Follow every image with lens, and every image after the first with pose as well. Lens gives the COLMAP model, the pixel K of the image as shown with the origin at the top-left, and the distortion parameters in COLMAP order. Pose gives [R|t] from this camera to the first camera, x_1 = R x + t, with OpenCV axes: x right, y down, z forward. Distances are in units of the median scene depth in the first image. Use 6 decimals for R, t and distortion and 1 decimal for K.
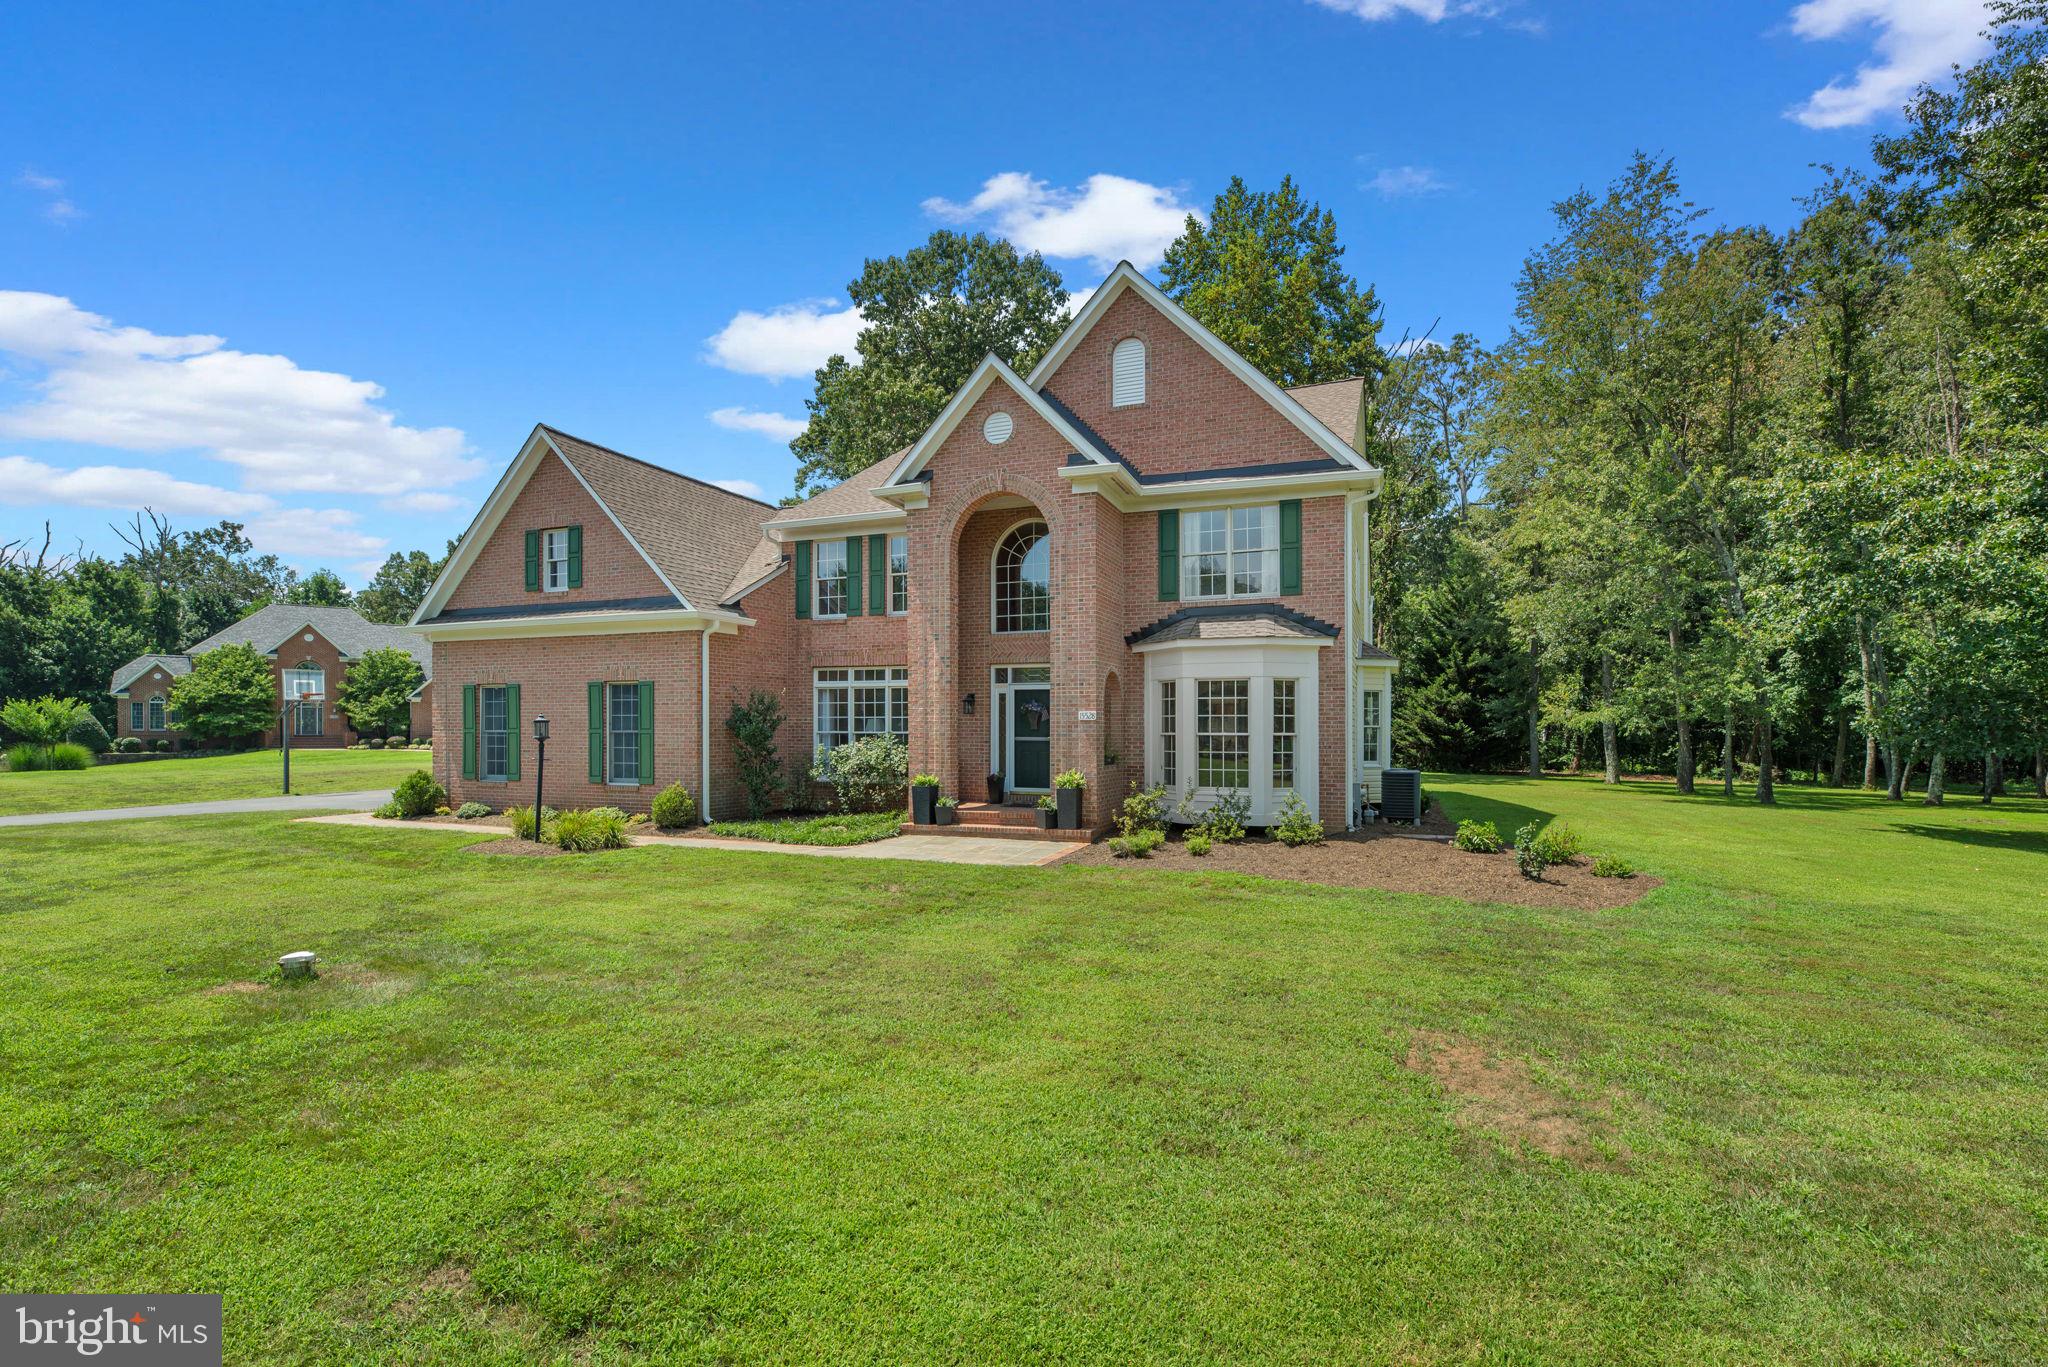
lens RADIAL K [[939.7, 0, 1066.6], [0, 939.7, 717.4], [0, 0, 1]] dist [-0.000127, 0.000869]
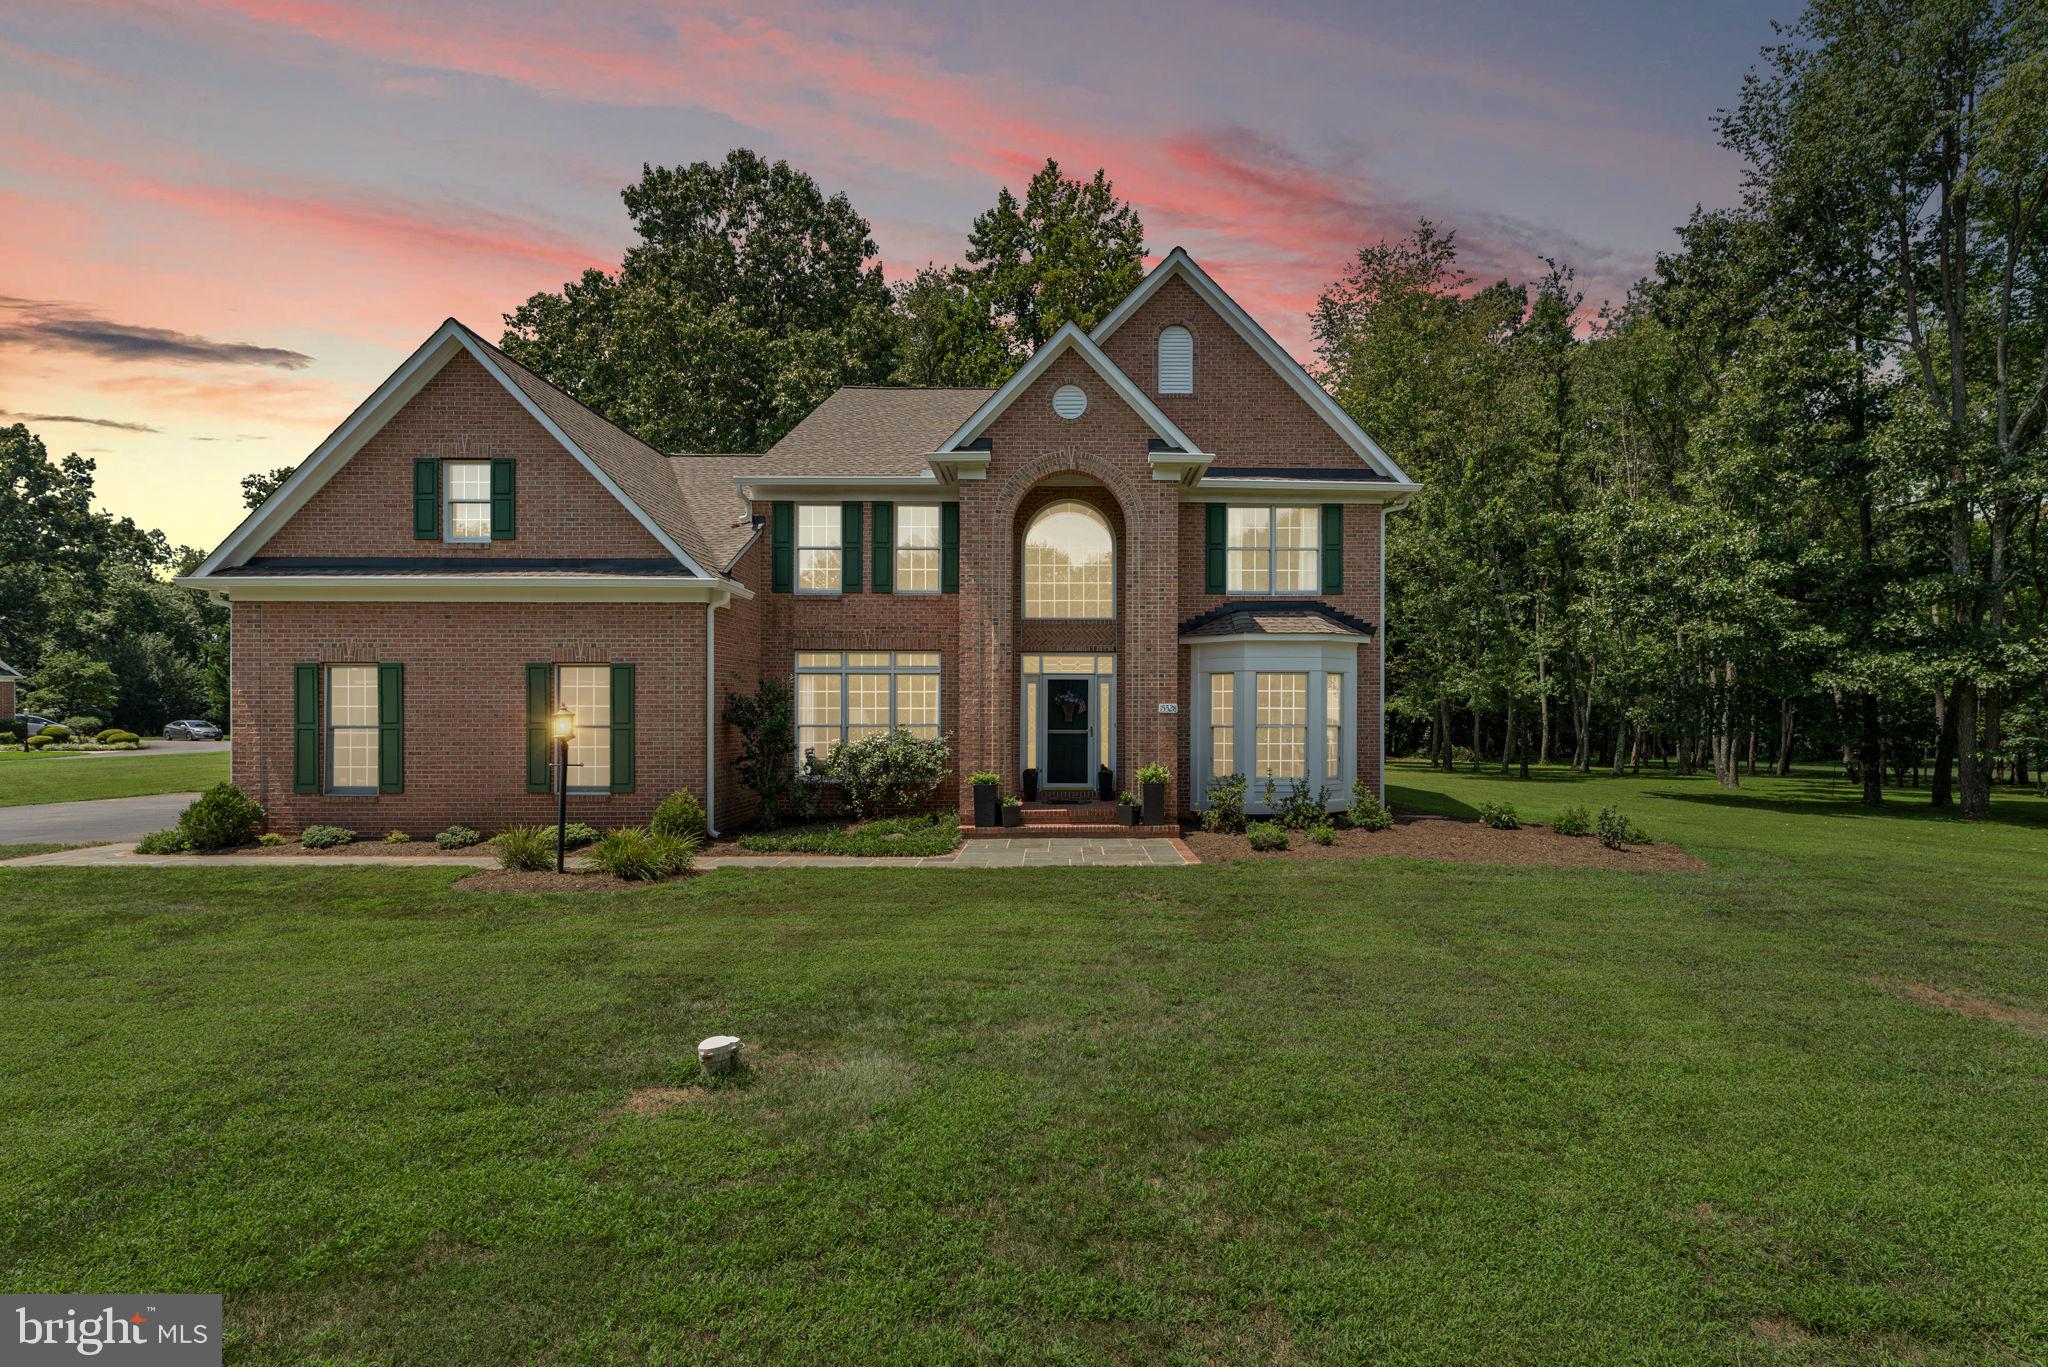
lens RADIAL K [[939.7, 0, 1115.4], [0, 939.7, 718.2], [0, 0, 1]] dist [-0.000127, 0.000869]
pose [[0.926858, -0.003996, 0.375391, -0.348363], [-0.004511, 0.999753, 0.021782, -0.011295], [-0.375385, -0.021882, 0.926611, 0.096052]]
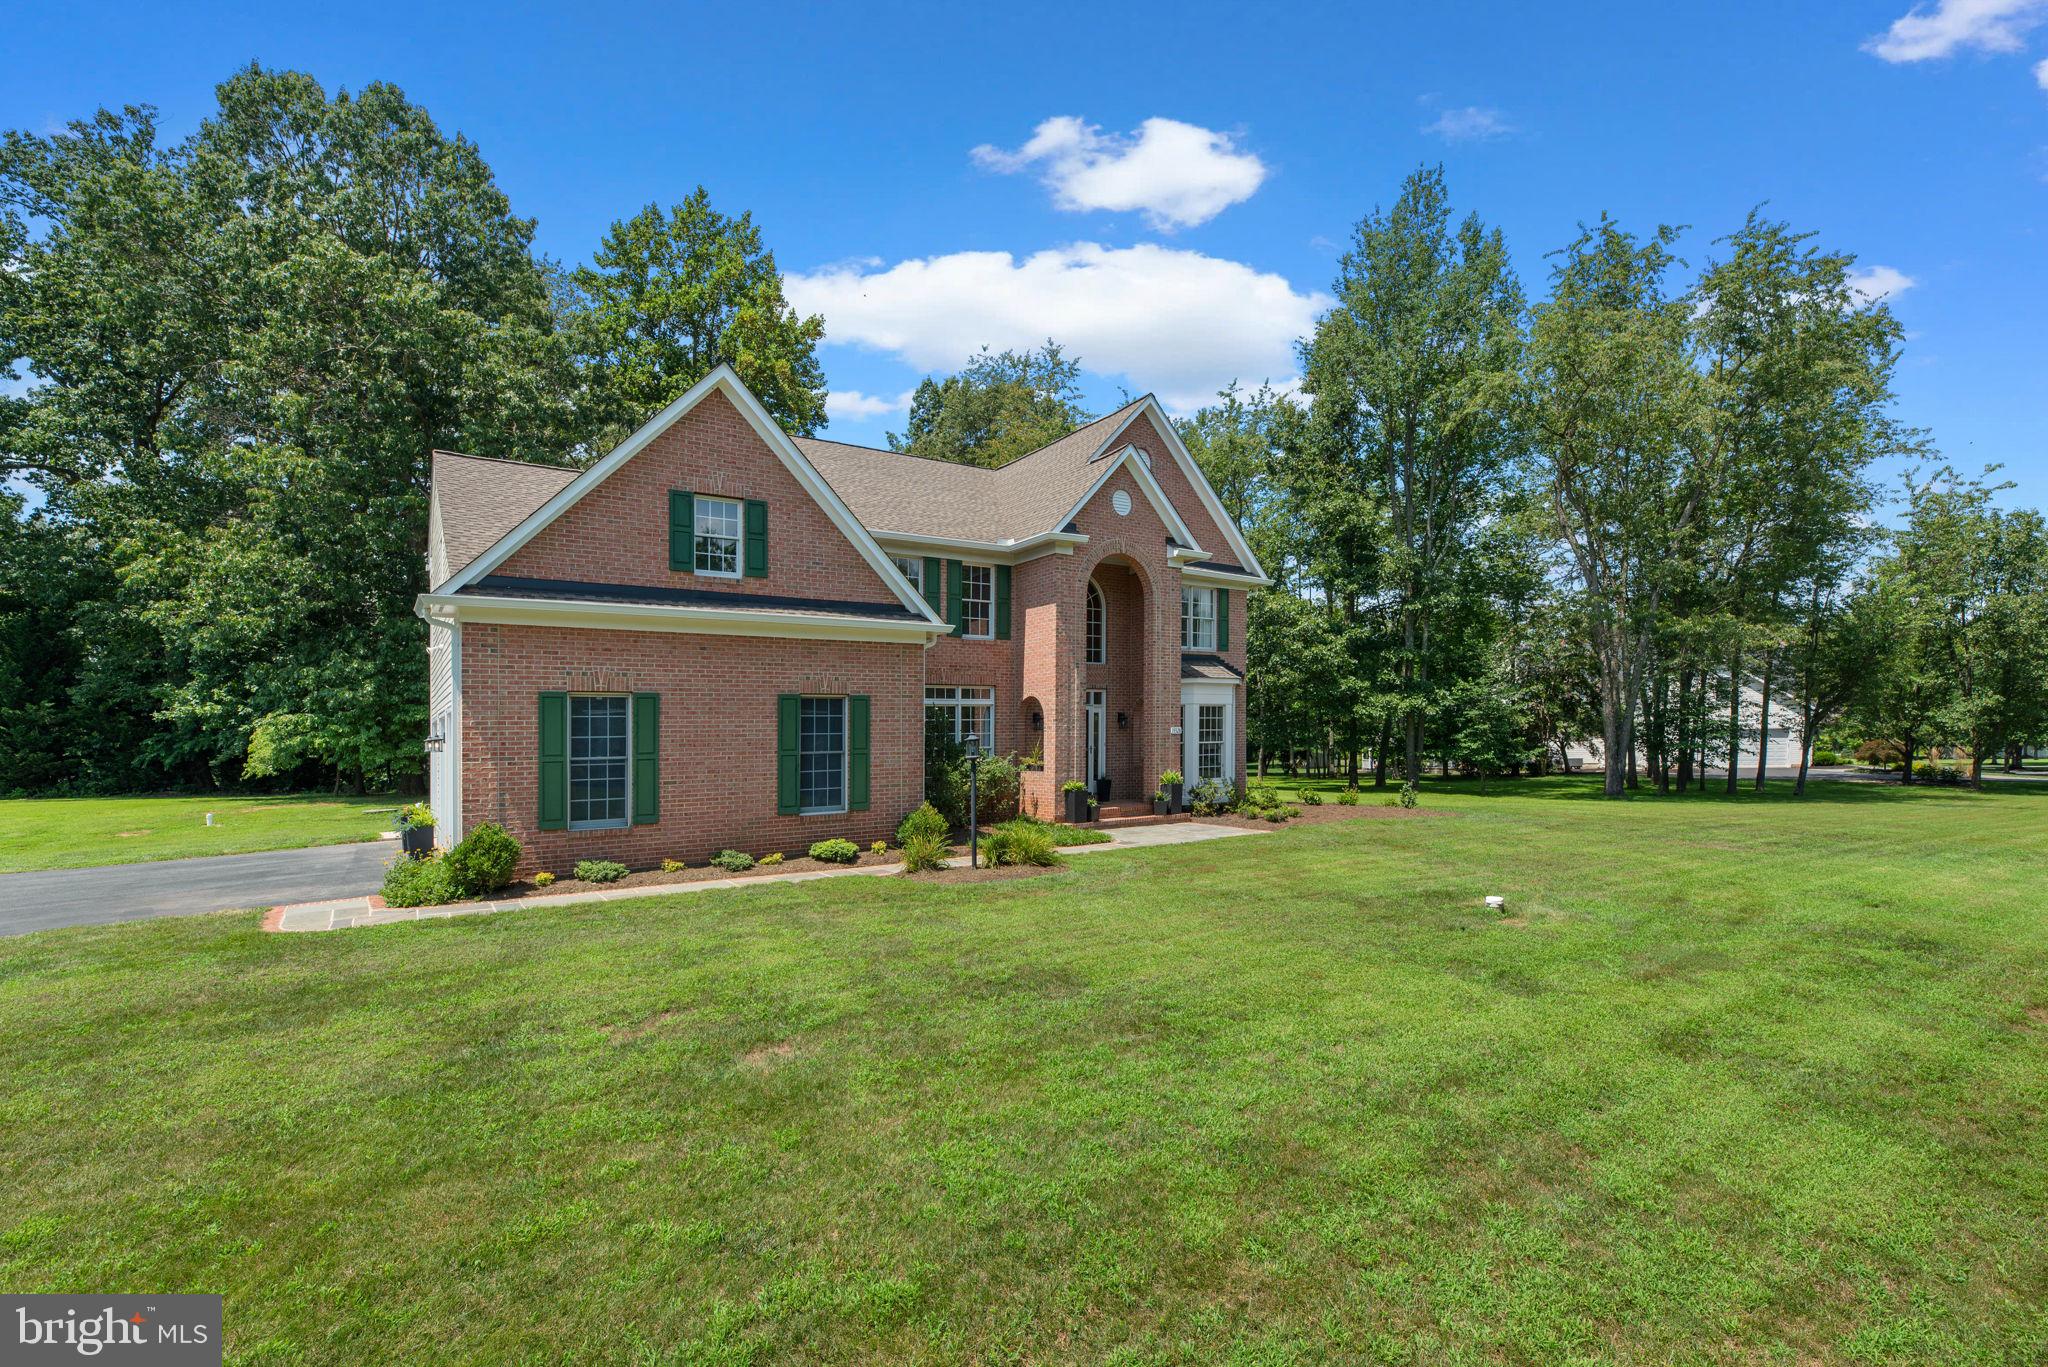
lens RADIAL K [[939.7, 0, 1055.0], [0, 939.7, 734.1], [0, 0, 1]] dist [-0.000127, 0.000869]
pose [[0.560775, -0.008939, 0.827920, -1.057733], [0.008200, 0.999953, 0.005242, -0.004482], [-0.827928, 0.003849, 0.560822, 0.332219]]
